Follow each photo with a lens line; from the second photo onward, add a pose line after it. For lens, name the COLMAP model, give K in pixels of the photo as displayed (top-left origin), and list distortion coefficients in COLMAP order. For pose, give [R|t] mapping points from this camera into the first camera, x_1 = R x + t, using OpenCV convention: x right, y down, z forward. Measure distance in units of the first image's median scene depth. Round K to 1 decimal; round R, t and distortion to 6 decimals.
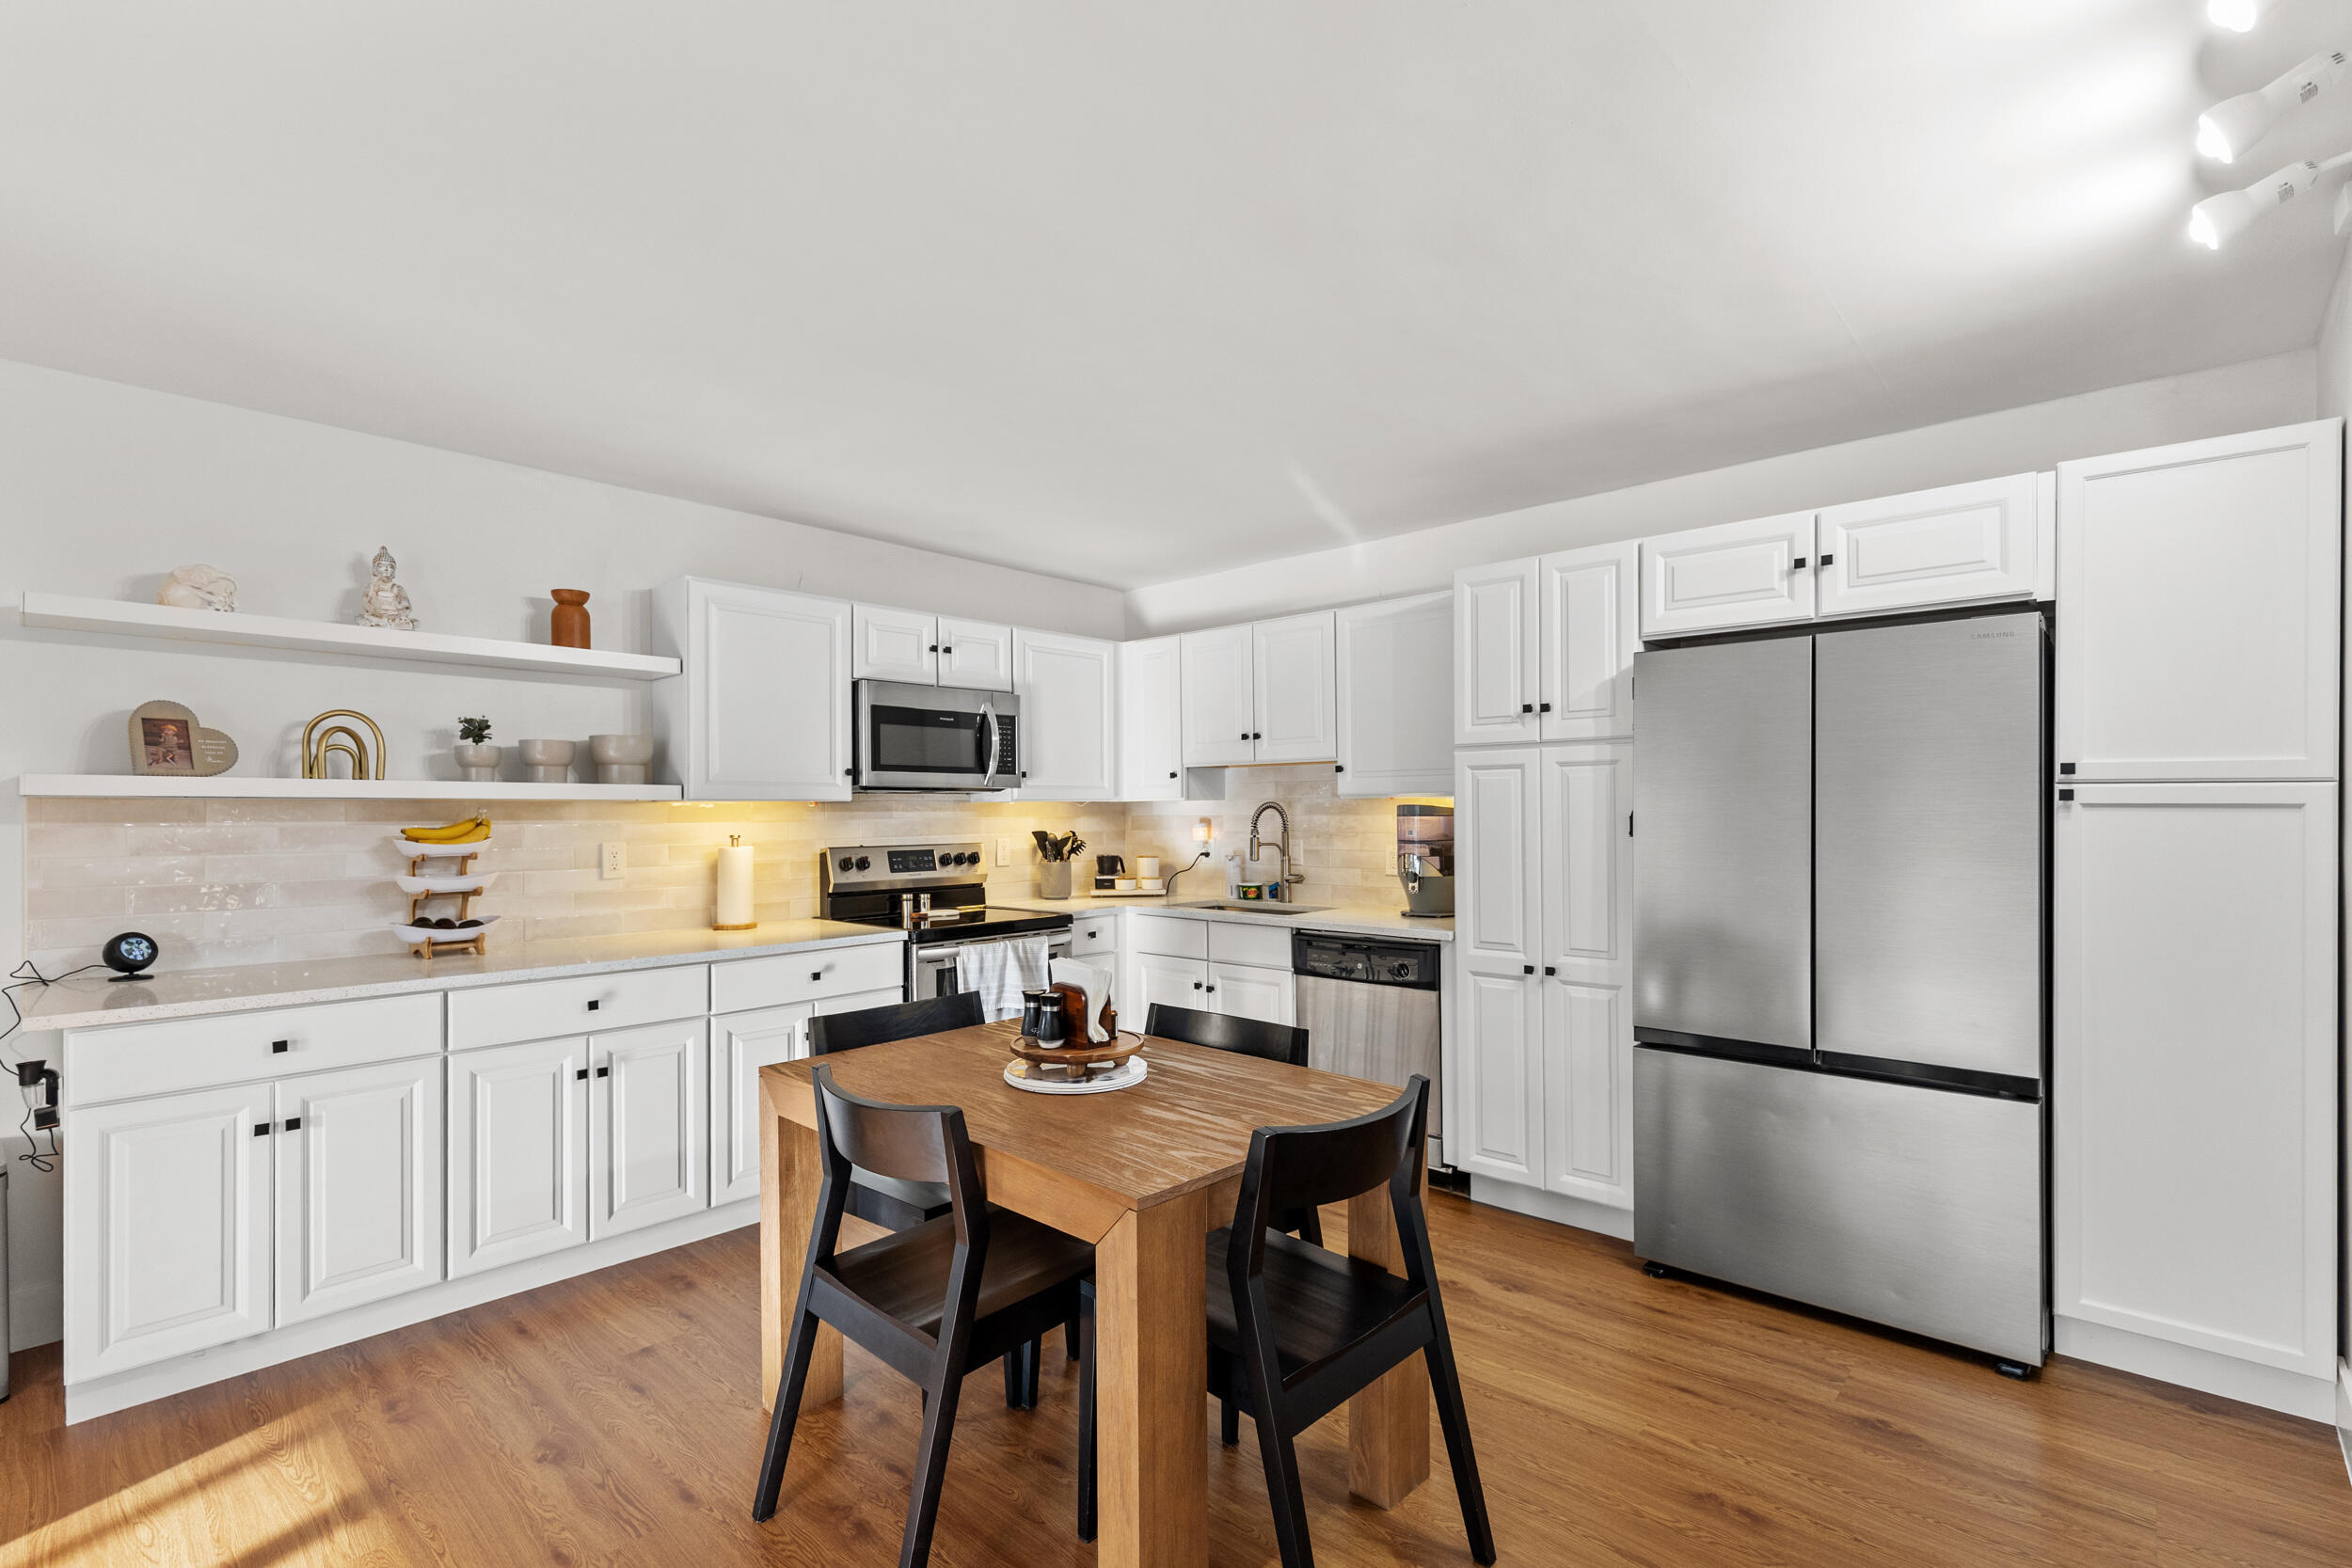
lens RADIAL K [[1062.8, 0, 1173.8], [0, 1062.8, 805.8], [0, 0, 1]] dist [0.001607, -0.000081]
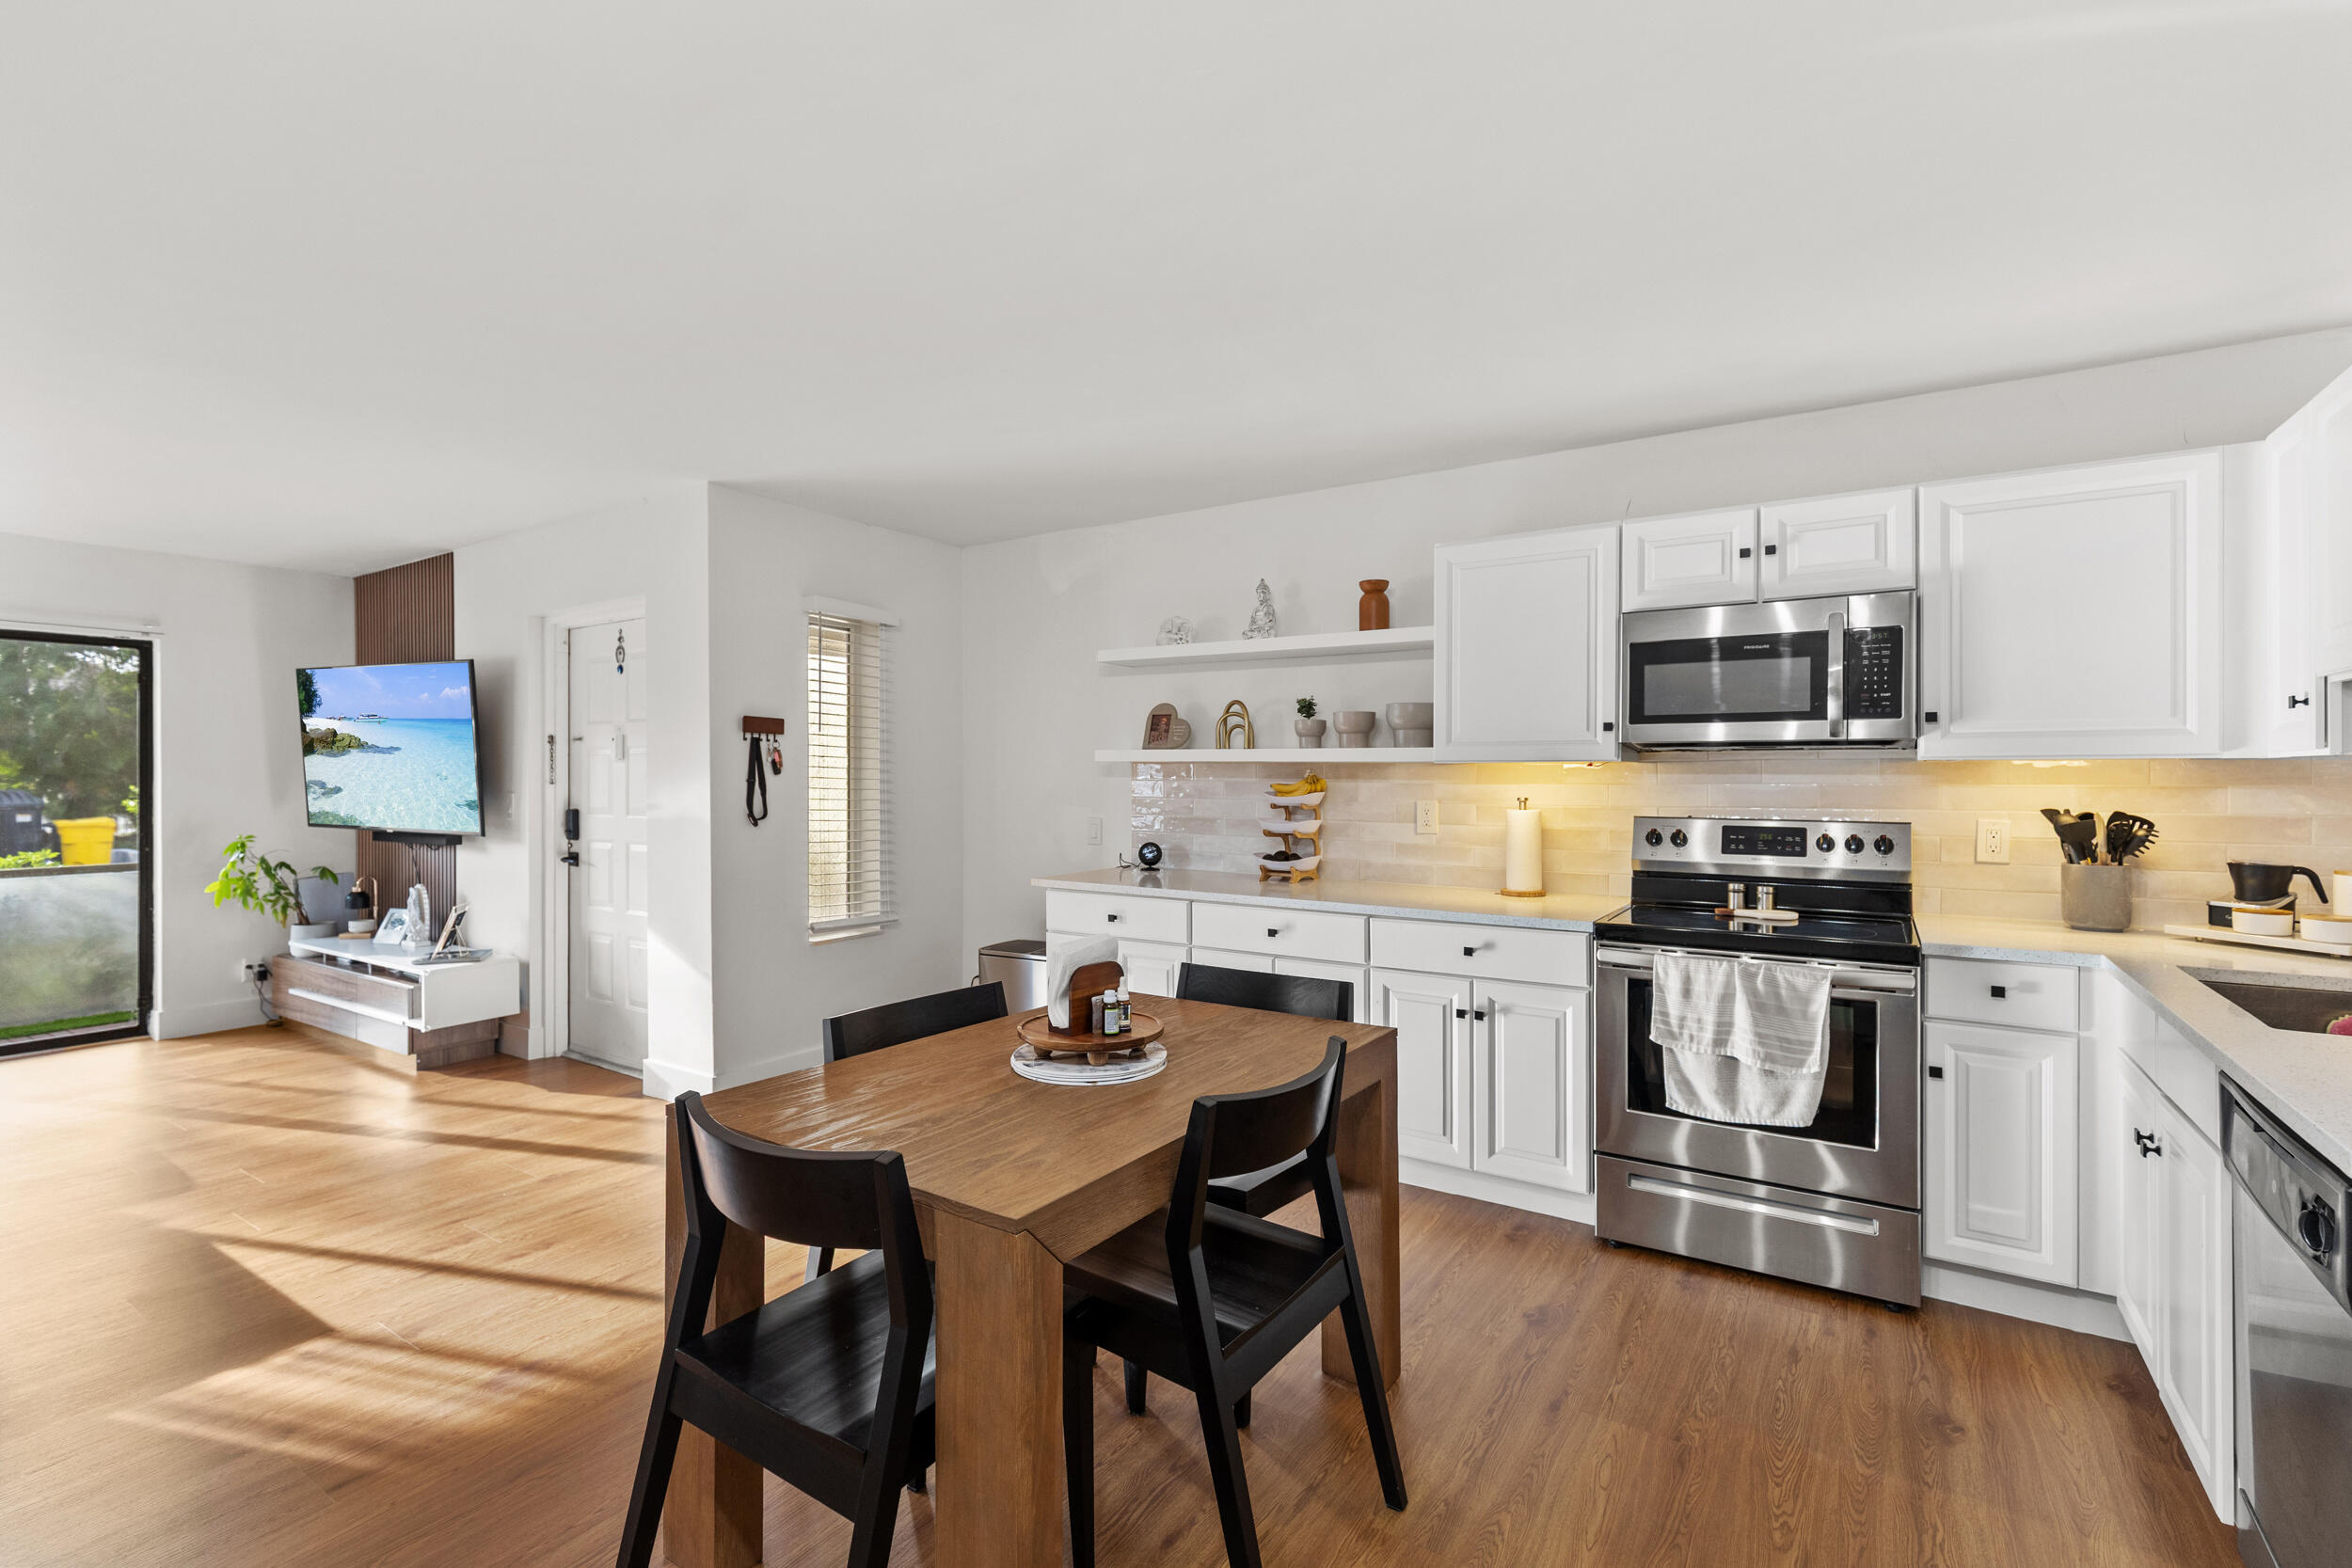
lens RADIAL K [[1063.1, 0, 1177.2], [0, 1063.1, 774.9], [0, 0, 1]] dist [0.003255, -0.000641]
pose [[0.157841, 0.007510, -0.987436, 0.527324], [0.002028, 0.999966, 0.007930, -0.001151], [0.987462, -0.003255, 0.157821, 0.593521]]
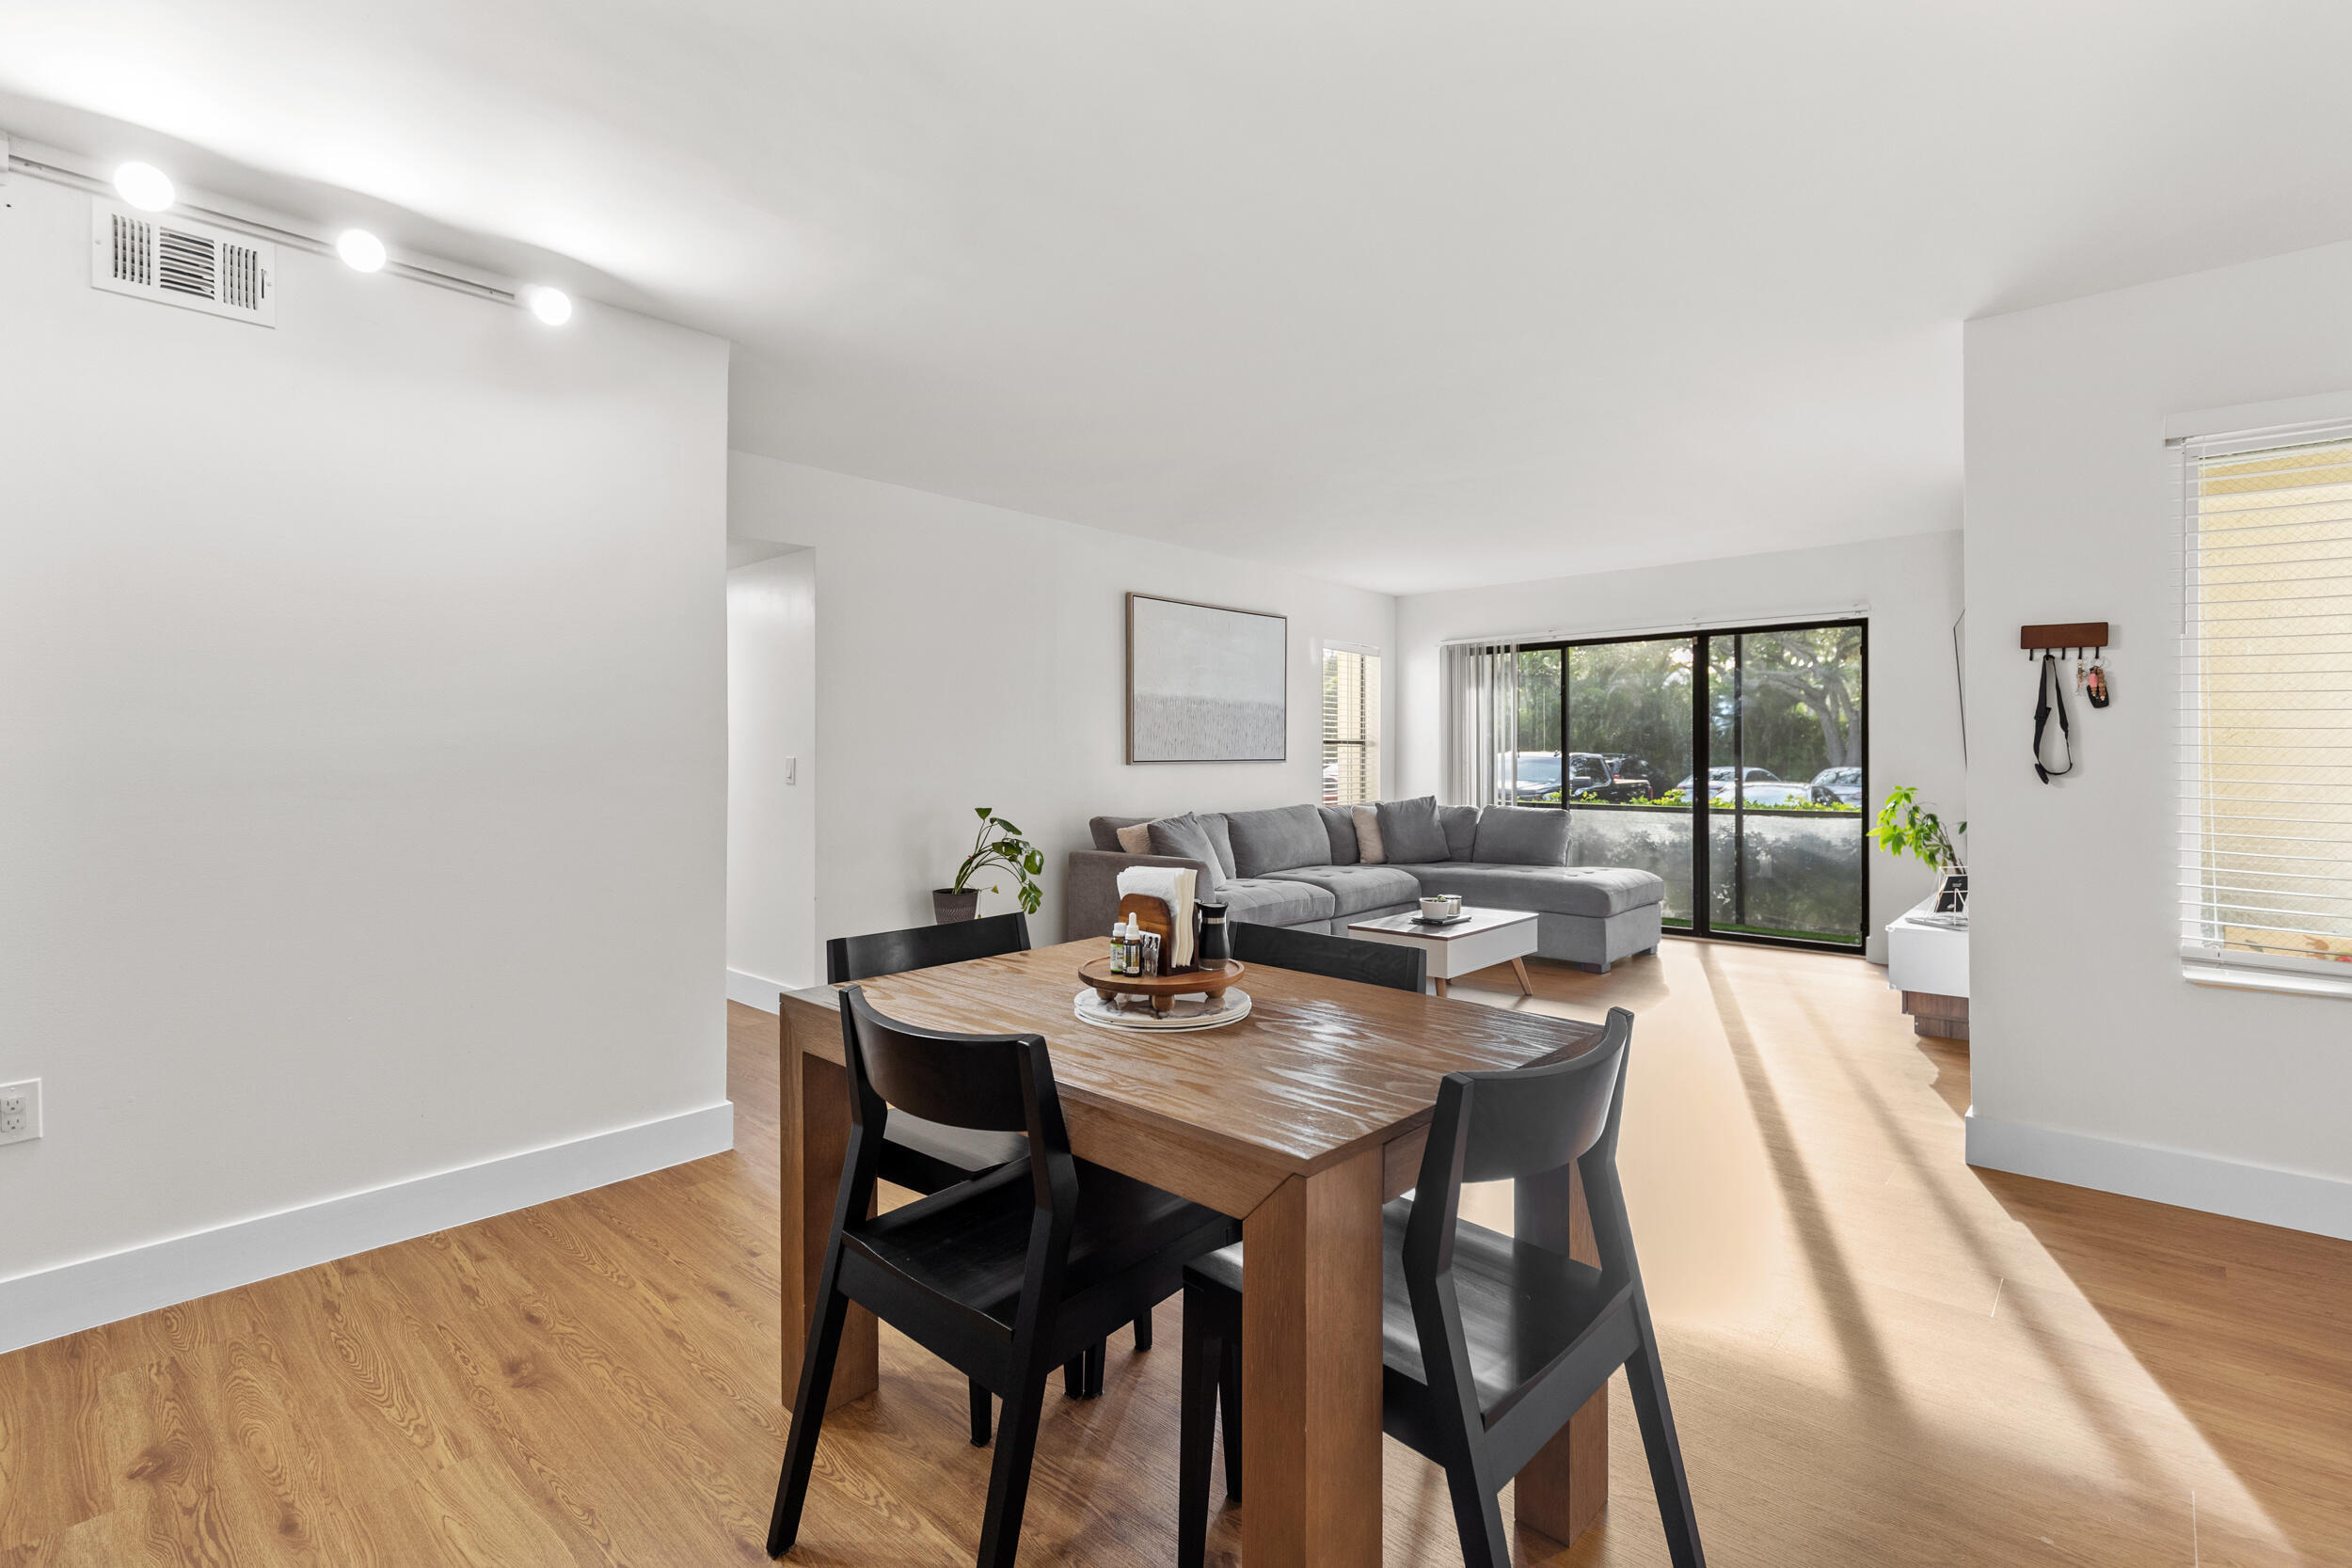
lens RADIAL K [[1063.1, 0, 1177.2], [0, 1063.1, 774.9], [0, 0, 1]] dist [0.003255, -0.000641]
pose [[-0.999927, 0.011230, -0.004496, -0.050321], [0.011162, 0.999828, 0.014778, 0.038123], [0.004661, 0.014727, -0.999881, 1.137996]]
